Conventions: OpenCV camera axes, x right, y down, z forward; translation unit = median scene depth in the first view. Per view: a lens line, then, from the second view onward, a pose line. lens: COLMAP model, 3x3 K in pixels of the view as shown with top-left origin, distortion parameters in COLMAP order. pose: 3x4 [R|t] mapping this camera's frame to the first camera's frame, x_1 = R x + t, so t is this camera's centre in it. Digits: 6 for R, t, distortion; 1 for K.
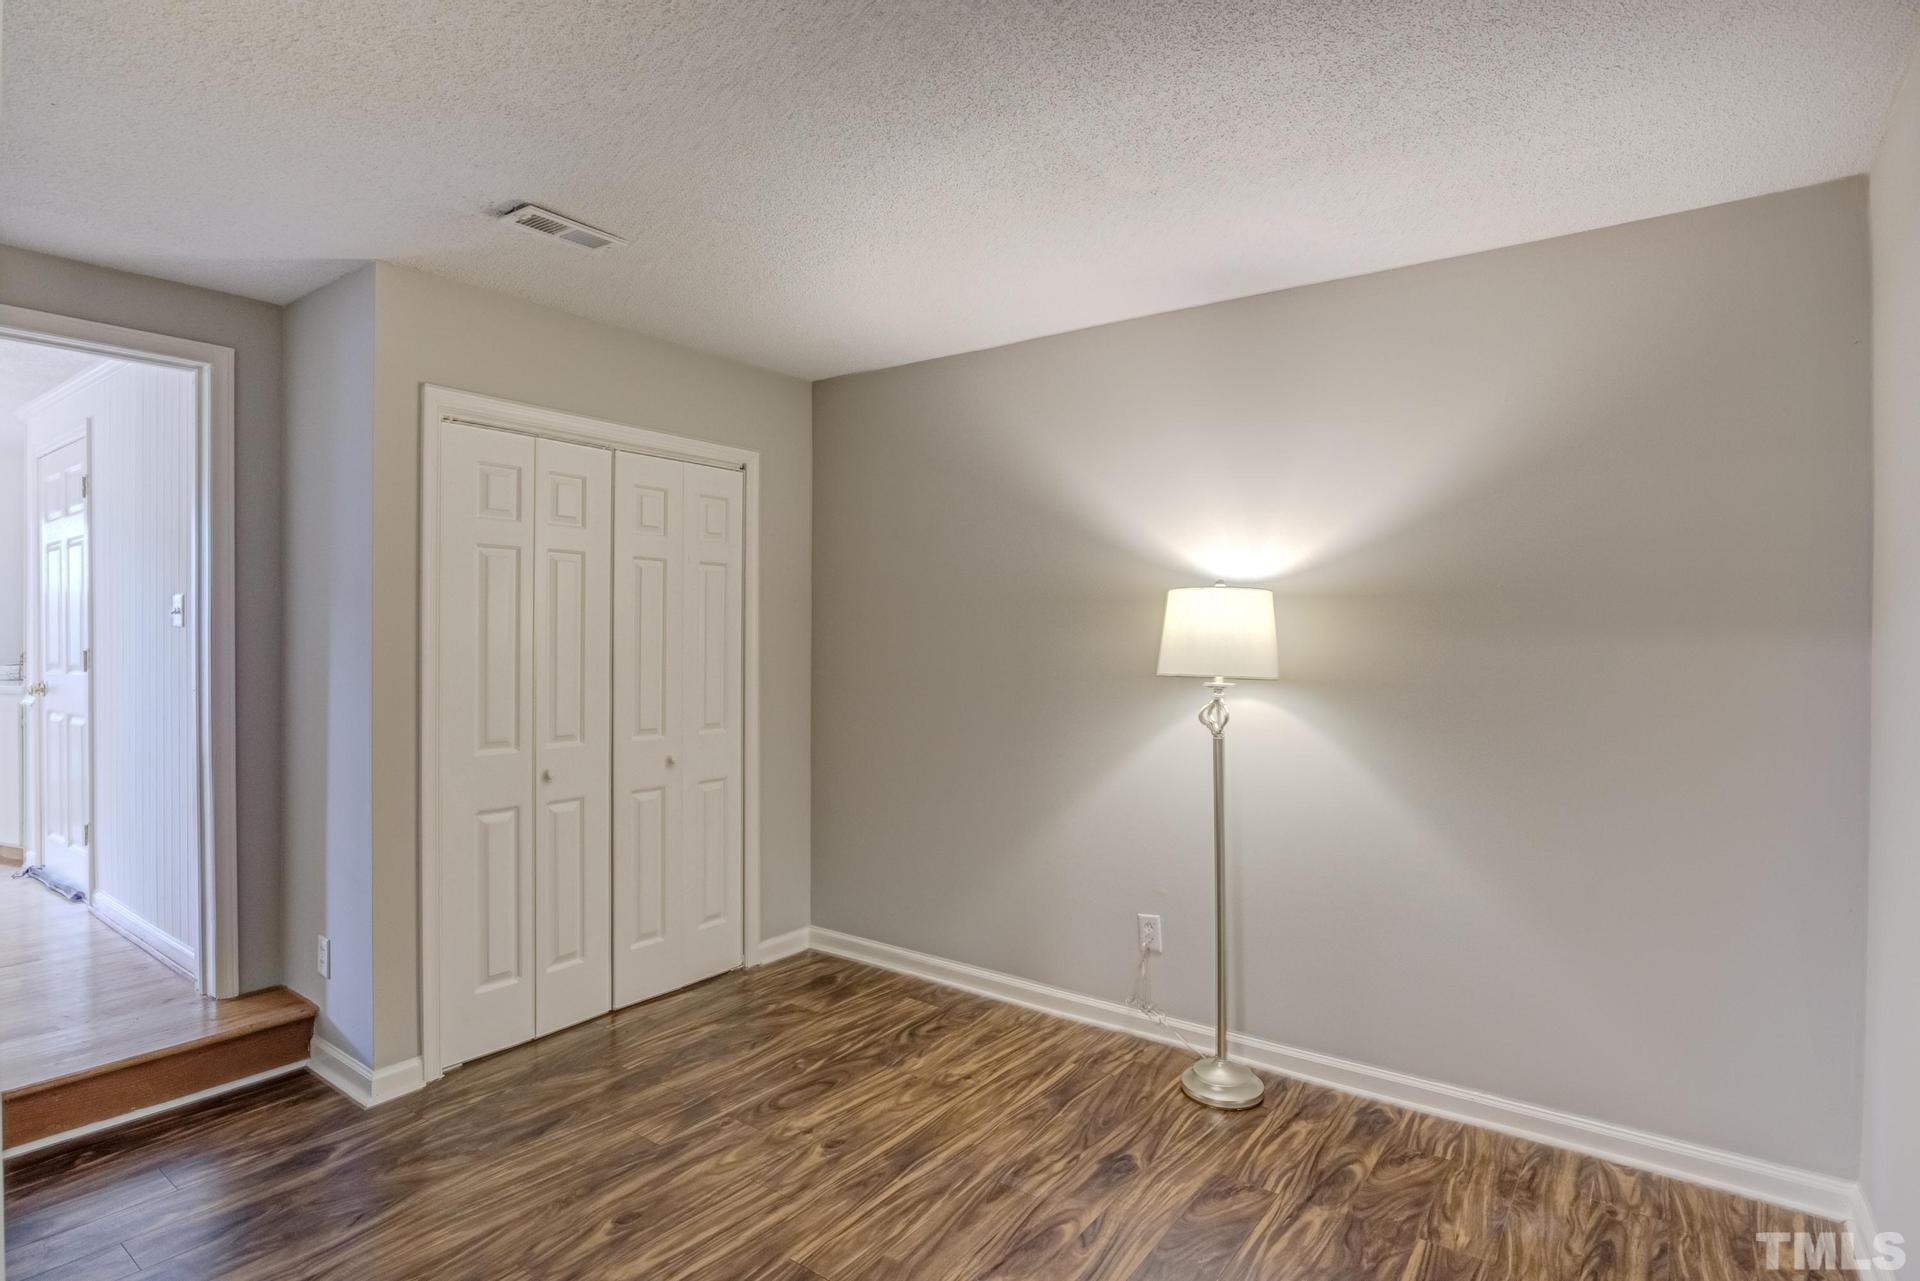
lens RADIAL K [[979.8, 0, 974.2], [0, 979.8, 646.0], [0, 0, 1]] dist [-0.010358, 0.001821]
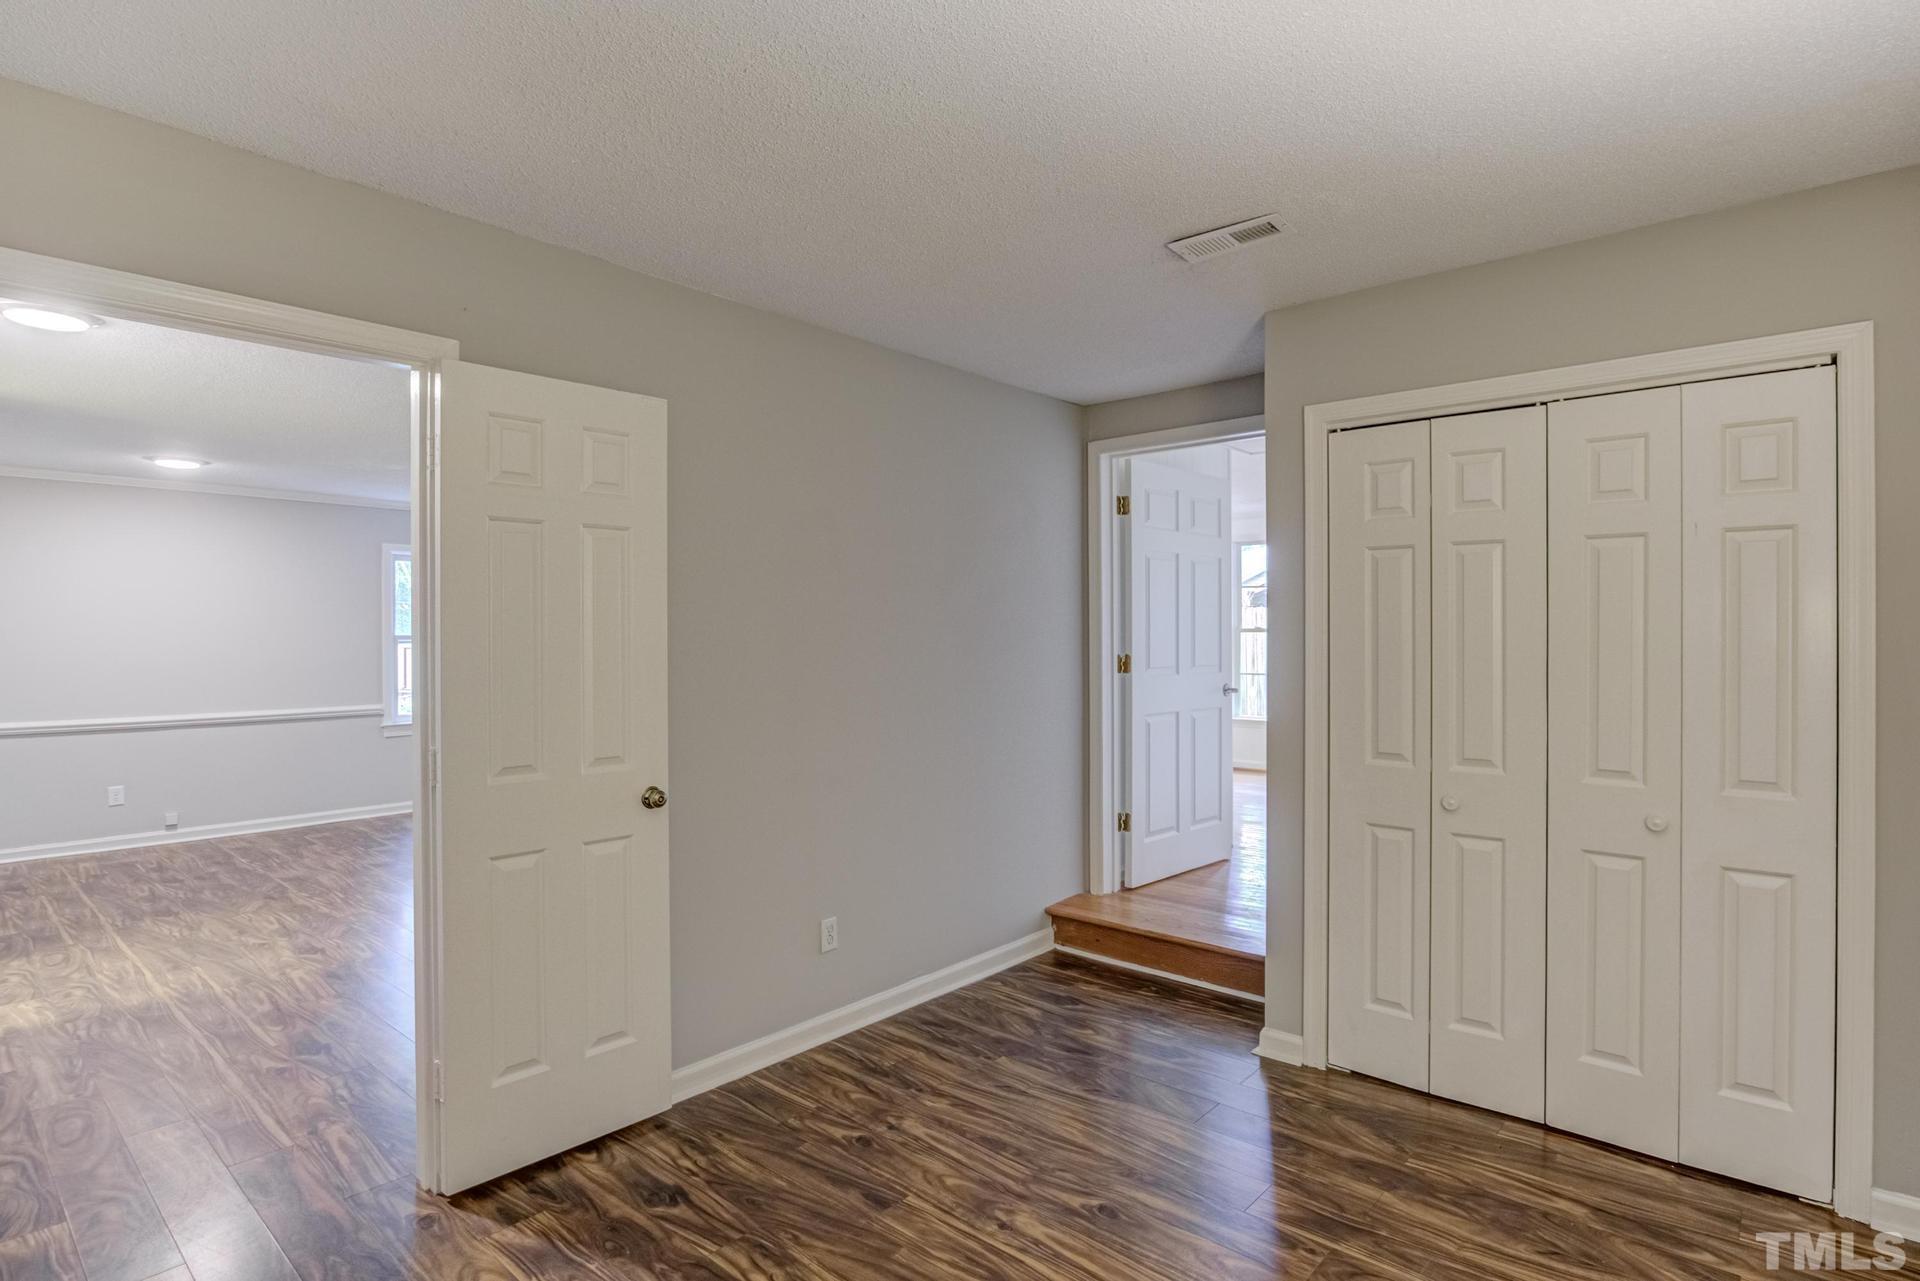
lens RADIAL K [[979.8, 0, 971.7], [0, 979.8, 625.3], [0, 0, 1]] dist [-0.010358, 0.001821]
pose [[-0.081240, -0.012002, -0.996622, 0.503985], [-0.012329, 0.999863, -0.011036, -0.011158], [0.996618, 0.011391, -0.081377, 0.688017]]
